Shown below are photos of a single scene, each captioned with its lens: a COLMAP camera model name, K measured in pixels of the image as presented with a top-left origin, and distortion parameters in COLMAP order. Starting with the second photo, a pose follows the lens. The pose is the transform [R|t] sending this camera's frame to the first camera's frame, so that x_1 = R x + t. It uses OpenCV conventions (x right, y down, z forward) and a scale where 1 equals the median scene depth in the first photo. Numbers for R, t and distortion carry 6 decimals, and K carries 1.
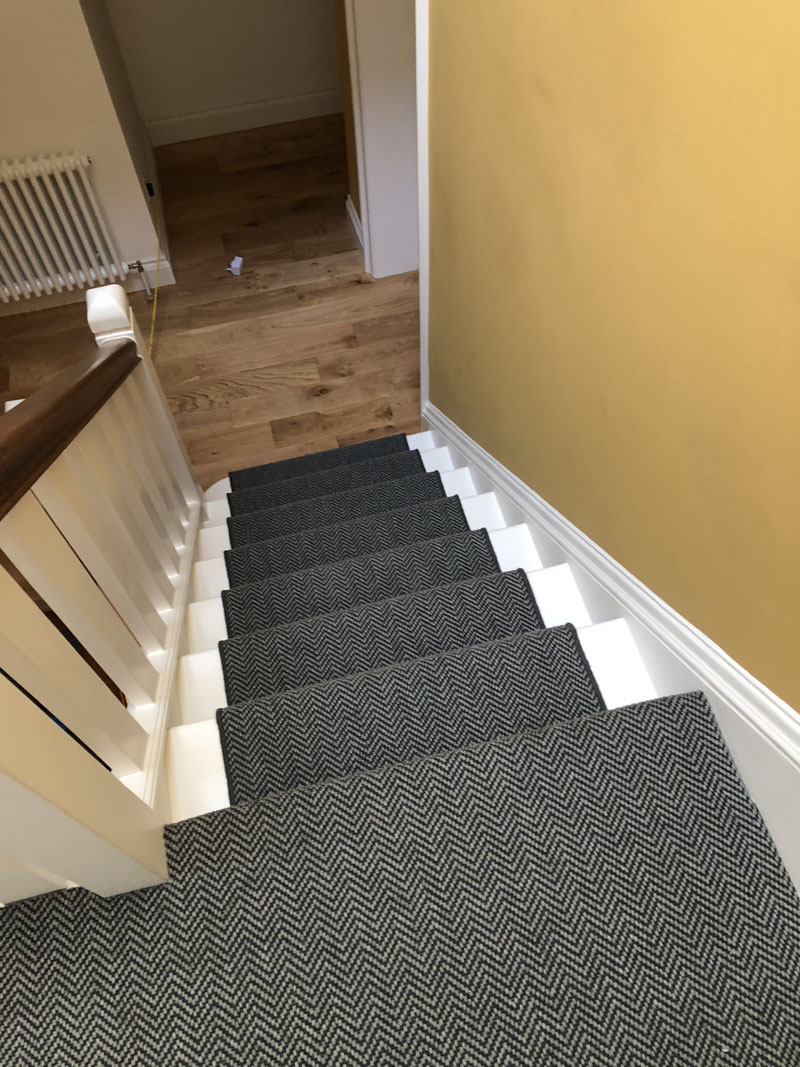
lens RADIAL K [[883.9, 0, 383.0], [0, 883.9, 537.0], [0, 0, 1]] dist [-0.003067, 0.054315]
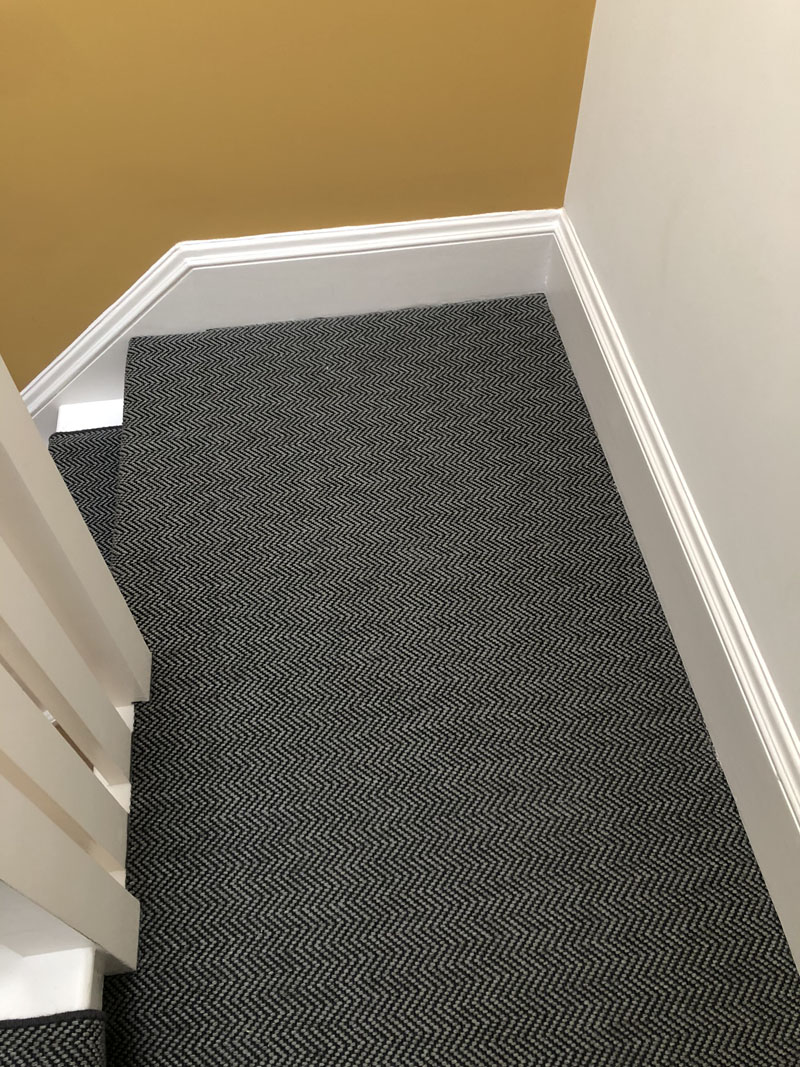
lens RADIAL K [[873.5, 0, 400.0], [0, 873.5, 533.5], [0, 0, 1]] dist [0.001490, -0.023518]
pose [[0.105615, -0.780523, 0.616141, -0.828969], [0.848317, 0.394009, 0.353715, 0.174512], [-0.518848, 0.485325, 0.703744, -0.152357]]
